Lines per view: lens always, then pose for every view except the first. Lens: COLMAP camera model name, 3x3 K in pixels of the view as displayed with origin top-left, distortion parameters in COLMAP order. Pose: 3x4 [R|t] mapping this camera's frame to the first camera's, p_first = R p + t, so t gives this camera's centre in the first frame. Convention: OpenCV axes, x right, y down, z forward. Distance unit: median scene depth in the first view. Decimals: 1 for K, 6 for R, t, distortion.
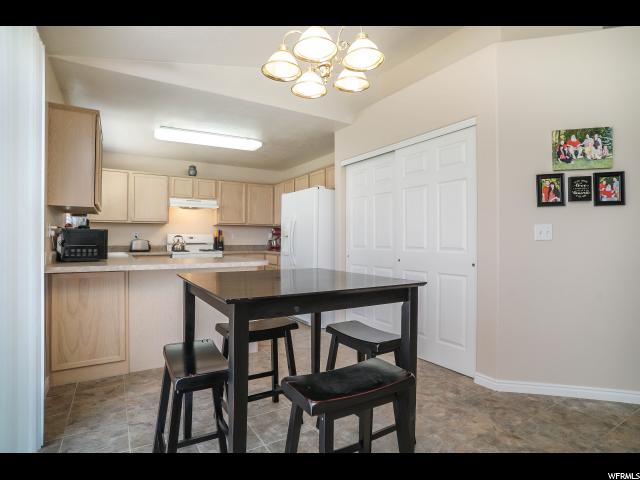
lens RADIAL K [[334.9, 0, 316.3], [0, 334.9, 239.8], [0, 0, 1]] dist [-0.083204, 0.045019]
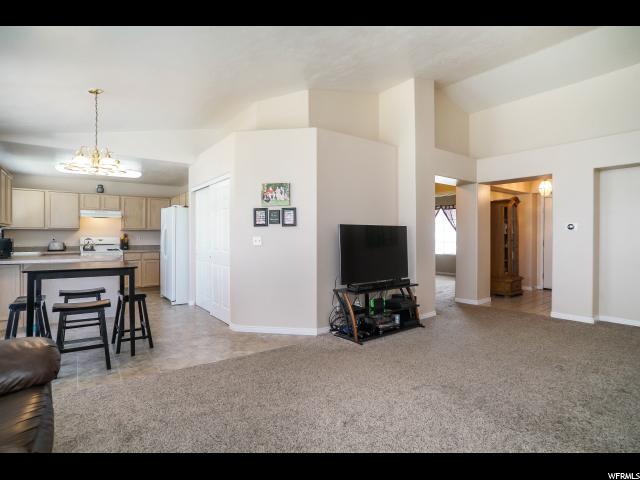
lens RADIAL K [[334.9, 0, 316.3], [0, 334.9, 239.8], [0, 0, 1]] dist [-0.083204, 0.045019]
pose [[0.996325, -0.001118, 0.085648, 0.403144], [0.000236, 0.999947, 0.010316, -0.022648], [-0.085655, -0.010258, 0.996272, -0.391553]]
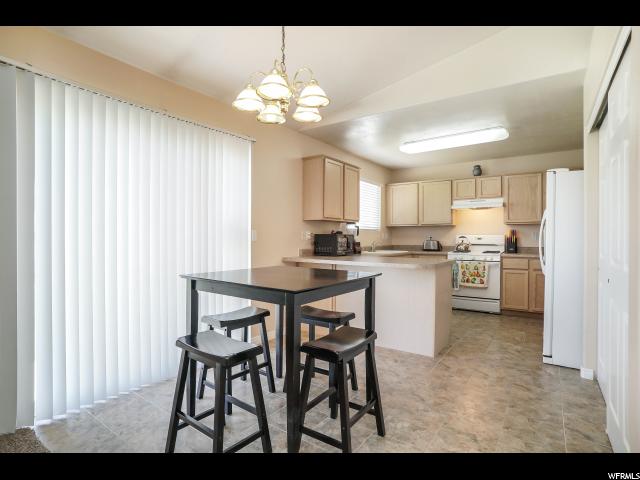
lens RADIAL K [[334.9, 0, 316.3], [0, 334.9, 239.8], [0, 0, 1]] dist [-0.083204, 0.045019]
pose [[0.384681, 0.006250, -0.923028, 0.379908], [-0.000893, 0.999979, 0.006399, -0.009451], [0.923049, -0.001638, 0.384679, 0.202510]]
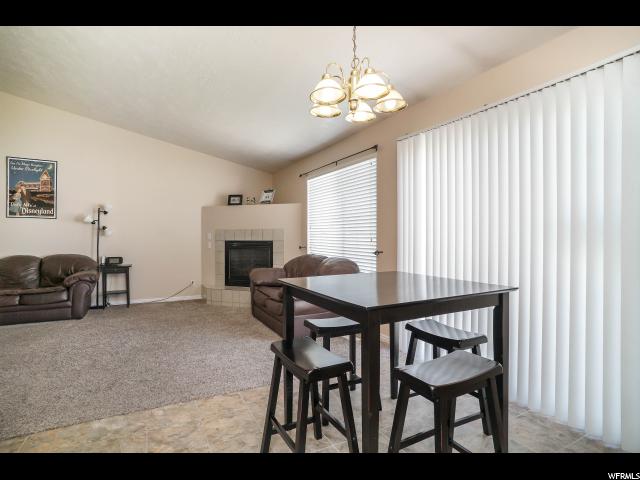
lens RADIAL K [[334.9, 0, 316.3], [0, 334.9, 239.8], [0, 0, 1]] dist [-0.083204, 0.045019]
pose [[-0.996985, -0.002475, 0.077554, 0.019837], [-0.001960, 0.999976, 0.006713, -0.011111], [-0.077568, 0.006541, -0.996966, 0.697478]]
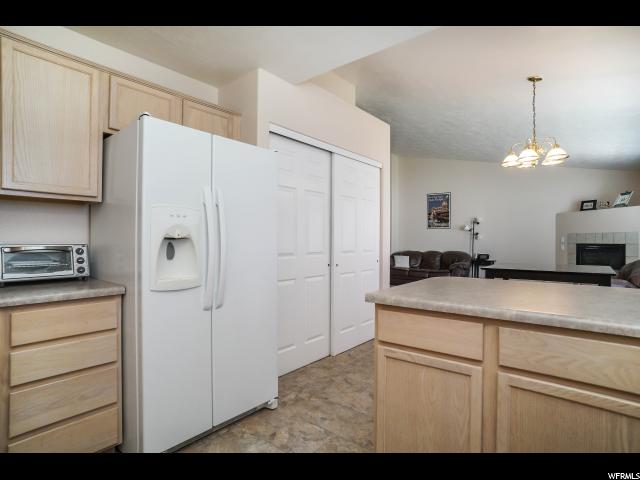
lens RADIAL K [[334.9, 0, 316.3], [0, 334.9, 239.8], [0, 0, 1]] dist [-0.083204, 0.045019]
pose [[-0.315827, -0.002031, 0.948815, -0.454589], [-0.004469, 0.999990, 0.000653, -0.010071], [-0.948806, -0.004034, -0.315833, 0.911793]]
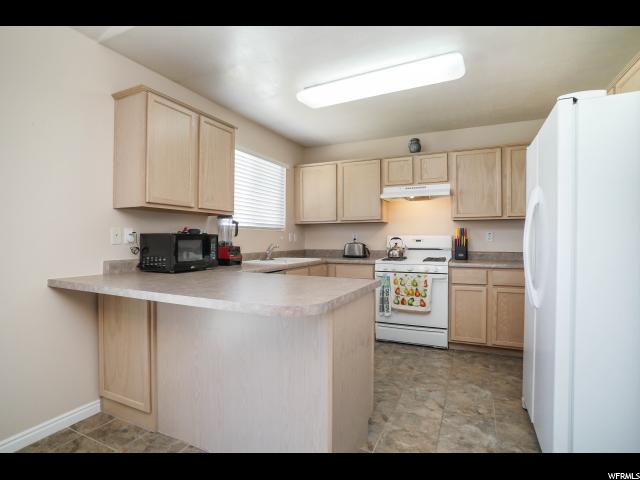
lens RADIAL K [[334.9, 0, 316.3], [0, 334.9, 239.8], [0, 0, 1]] dist [-0.083204, 0.045019]
pose [[0.536652, -0.000351, -0.843804, 0.119698], [0.001423, 0.999999, 0.000488, -0.009262], [0.843803, -0.001463, 0.536652, 0.490115]]
